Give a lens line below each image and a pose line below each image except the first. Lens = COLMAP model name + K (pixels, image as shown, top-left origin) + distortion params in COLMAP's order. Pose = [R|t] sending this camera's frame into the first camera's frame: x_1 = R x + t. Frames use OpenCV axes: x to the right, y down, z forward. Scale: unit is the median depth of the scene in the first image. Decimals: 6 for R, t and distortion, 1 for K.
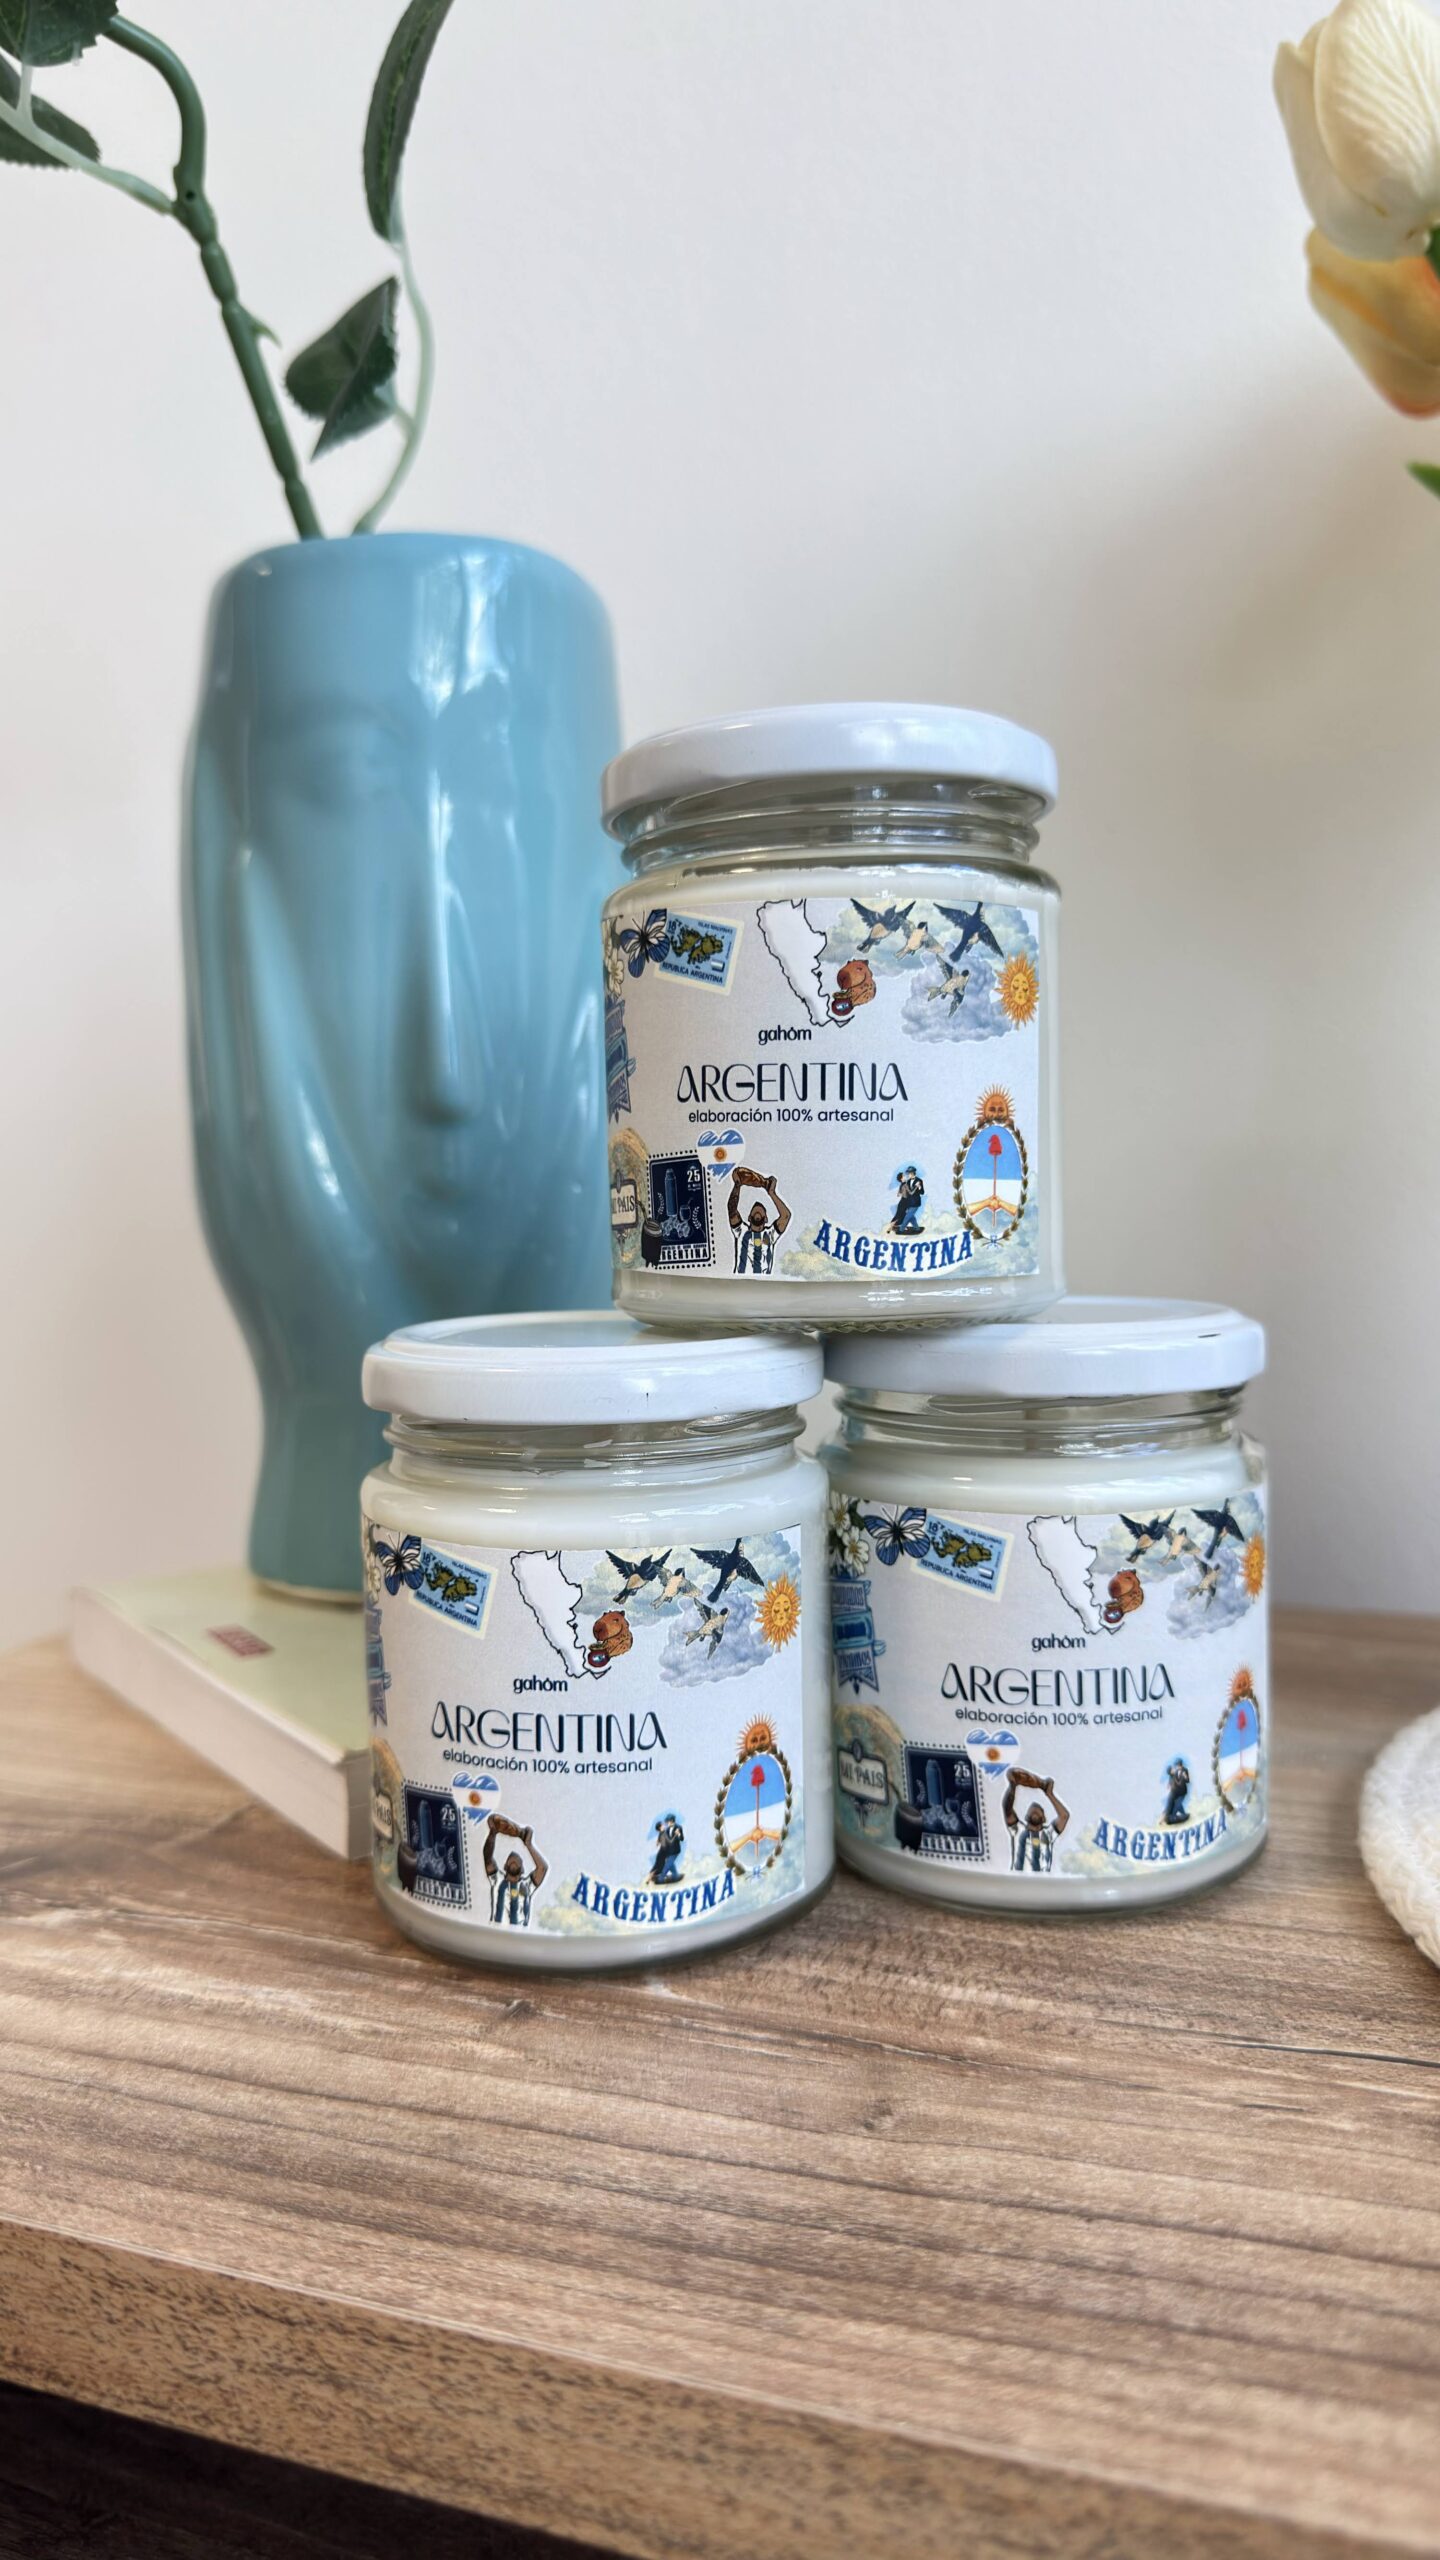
lens RADIAL K [[1935.8, 0, 718.4], [0, 1935.8, 1273.5], [0, 0, 1]] dist [-0.057631, 0.035158]
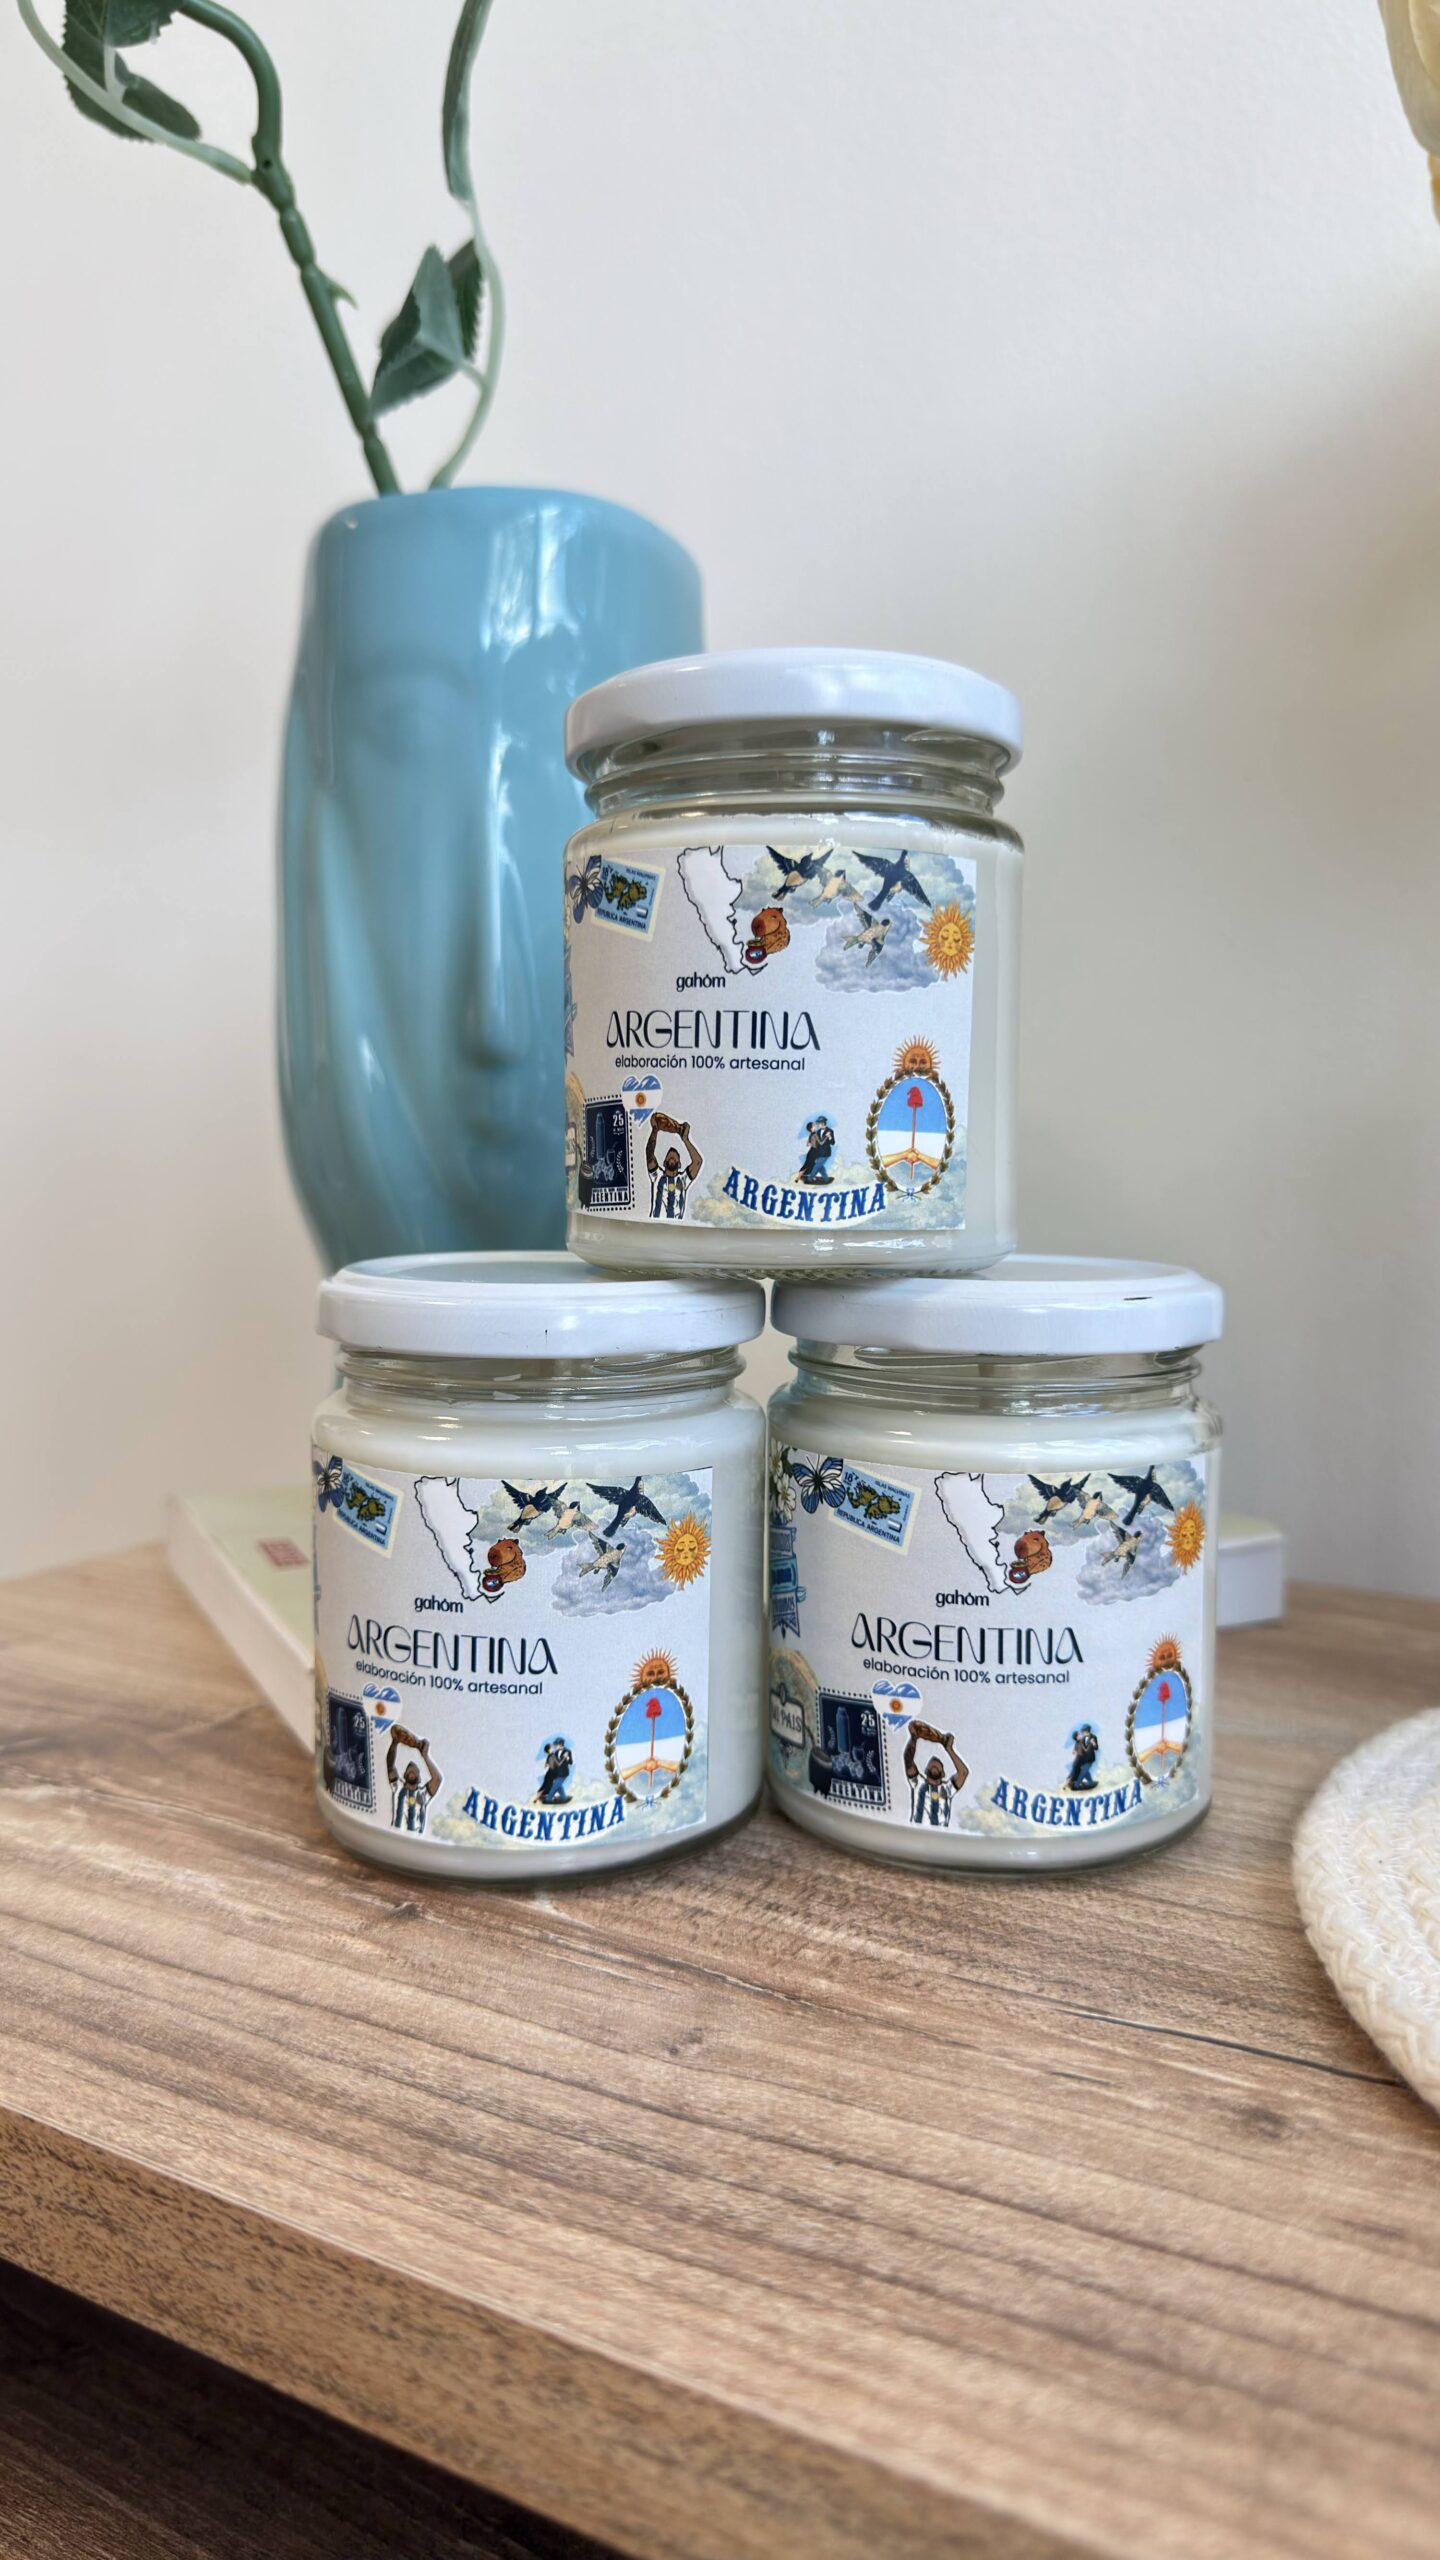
lens RADIAL K [[1926.9, 0, 705.9], [0, 1926.9, 1283.7], [0, 0, 1]] dist [-0.034440, 0.000737]
pose [[0.985856, 0.040511, -0.162627, 0.275512], [-0.035726, 0.998841, 0.032242, 0.002229], [0.163744, -0.025976, 0.986161, 0.004694]]
